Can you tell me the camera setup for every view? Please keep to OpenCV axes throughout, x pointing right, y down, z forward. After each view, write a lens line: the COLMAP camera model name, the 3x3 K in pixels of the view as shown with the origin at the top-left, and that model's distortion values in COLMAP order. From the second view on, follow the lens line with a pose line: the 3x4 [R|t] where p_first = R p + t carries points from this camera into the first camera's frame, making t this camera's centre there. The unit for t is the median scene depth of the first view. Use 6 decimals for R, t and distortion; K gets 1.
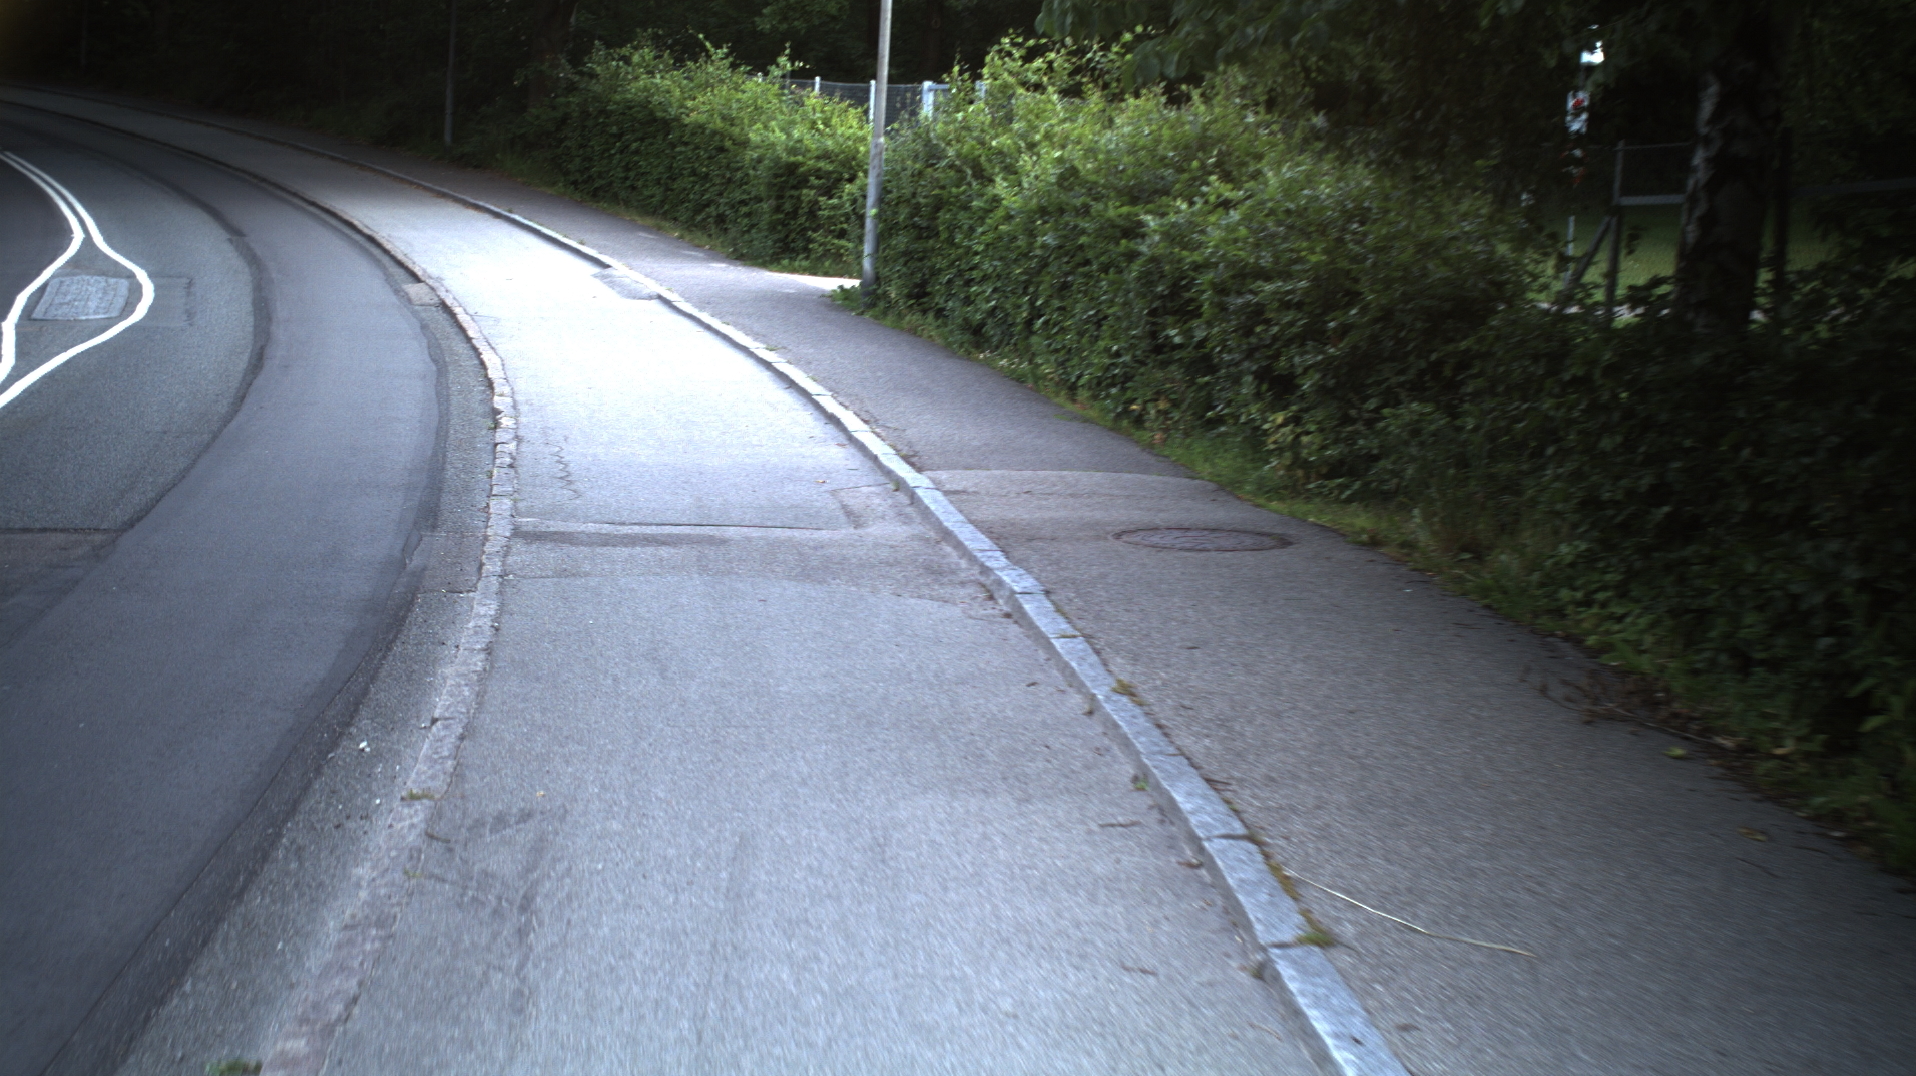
lens RADIAL K [[3274.2, 0, 958.0], [0, 3274.2, 538.0], [0, 0, 1]] dist [-0.230517, -0.119667]
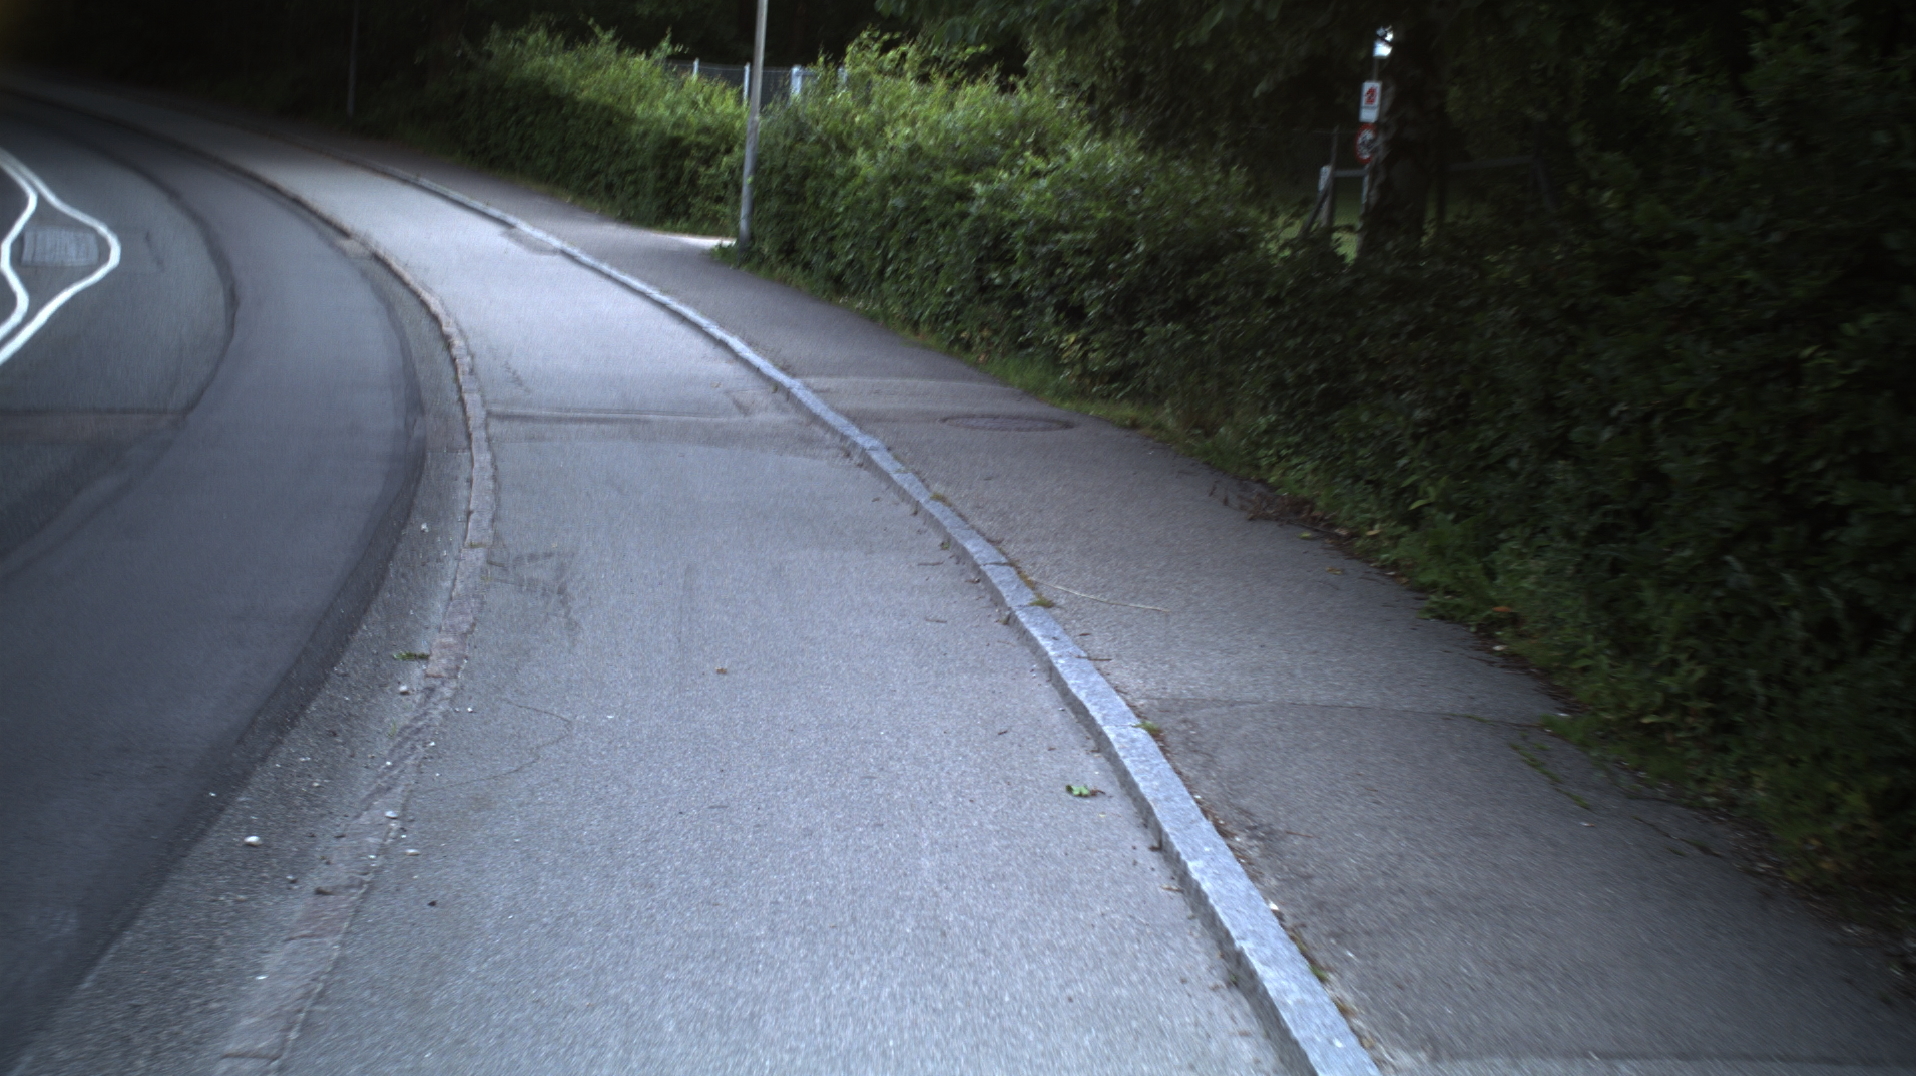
lens RADIAL K [[3274.2, 0, 958.0], [0, 3274.2, 538.0], [0, 0, 1]] dist [-0.230517, -0.119667]
pose [[0.998982, 0.008852, 0.044241, -0.002246], [-0.009172, 0.999933, 0.007034, 0.022117], [-0.044176, -0.007432, 0.998996, -0.193365]]
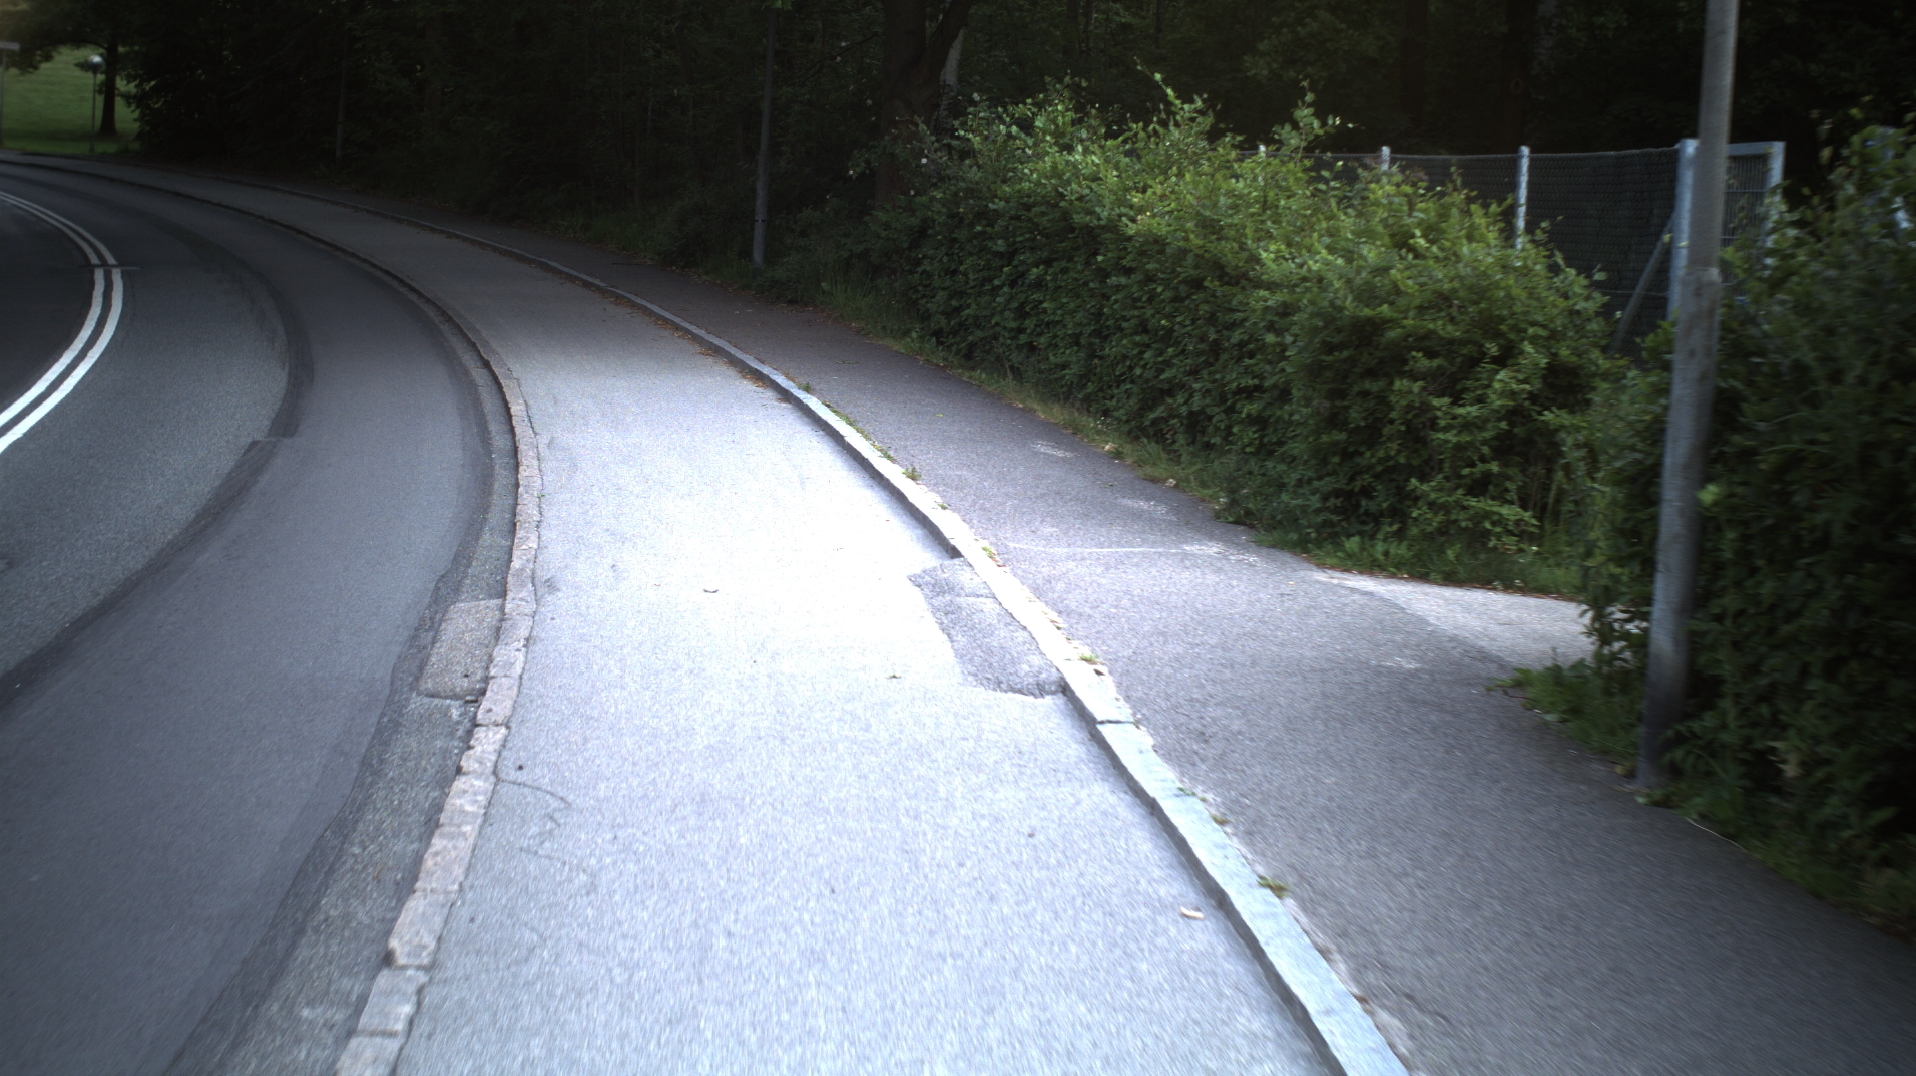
lens RADIAL K [[3274.2, 0, 958.0], [0, 3274.2, 538.0], [0, 0, 1]] dist [-0.230517, -0.119667]
pose [[0.991576, 0.016540, -0.128468, -0.068485], [-0.021366, 0.999113, -0.036280, -0.094830], [0.127754, 0.038719, 0.991050, 0.772157]]
